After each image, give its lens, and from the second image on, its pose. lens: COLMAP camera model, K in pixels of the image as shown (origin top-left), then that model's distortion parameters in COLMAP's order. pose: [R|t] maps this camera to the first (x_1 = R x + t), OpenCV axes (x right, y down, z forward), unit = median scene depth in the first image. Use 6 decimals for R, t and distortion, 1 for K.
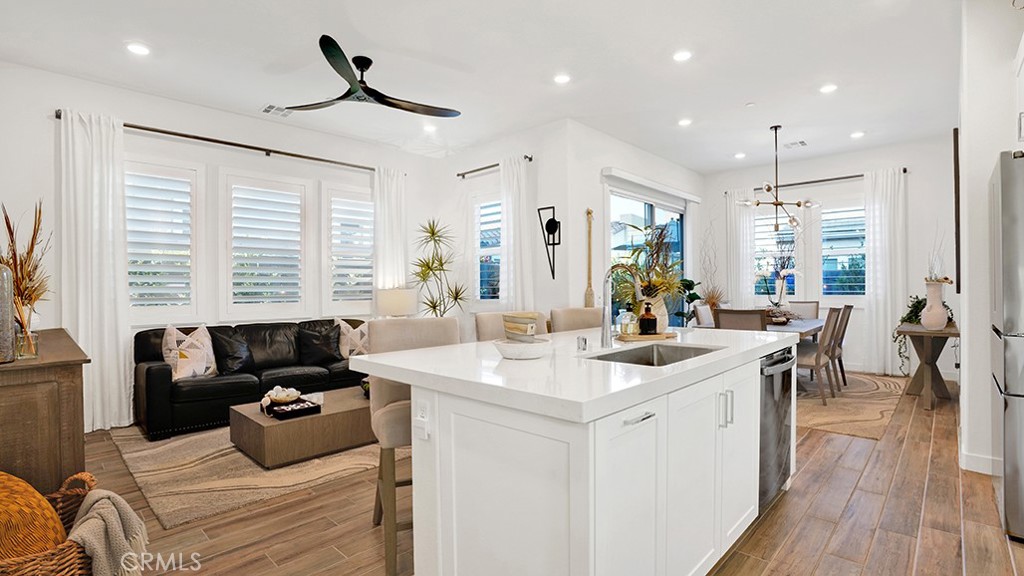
lens RADIAL K [[479.5, 0, 515.6], [0, 479.5, 288.4], [0, 0, 1]] dist [-0.001791, 0.000336]
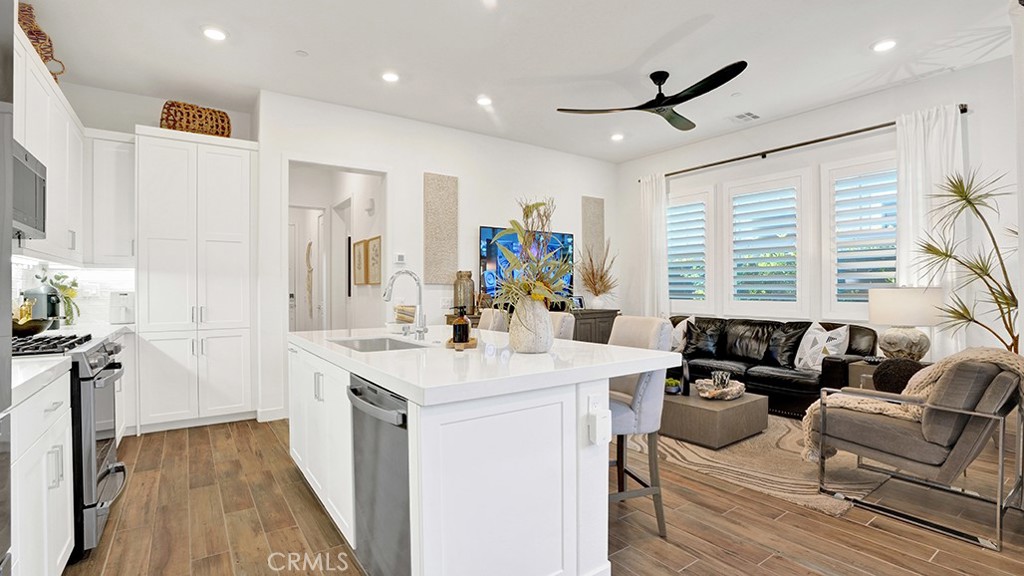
lens RADIAL K [[483.5, 0, 516.3], [0, 483.5, 288.1], [0, 0, 1]] dist [-0.000727, 0.000060]
pose [[-0.171185, 0.008288, -0.985204, 0.873889], [0.000745, 0.999965, 0.008283, -0.008142], [0.985239, 0.000684, -0.171186, 0.944266]]
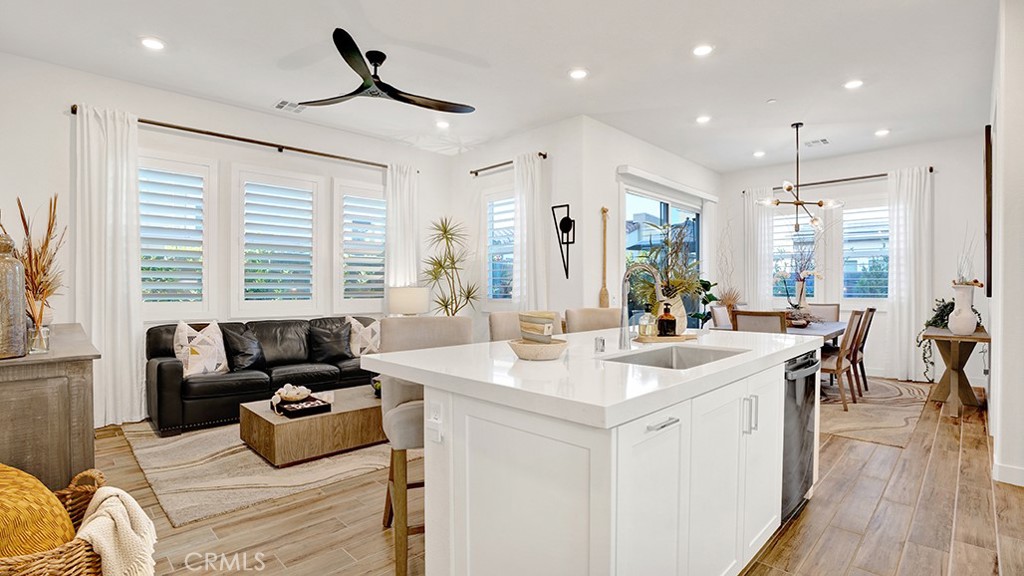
lens RADIAL K [[483.5, 0, 516.3], [0, 483.5, 288.1], [0, 0, 1]] dist [-0.000727, 0.000060]
pose [[0.999730, 0.009442, -0.021246, -0.005409], [-0.009431, 0.999955, 0.000635, 0.000894], [0.021251, -0.000434, 0.999774, 0.010642]]
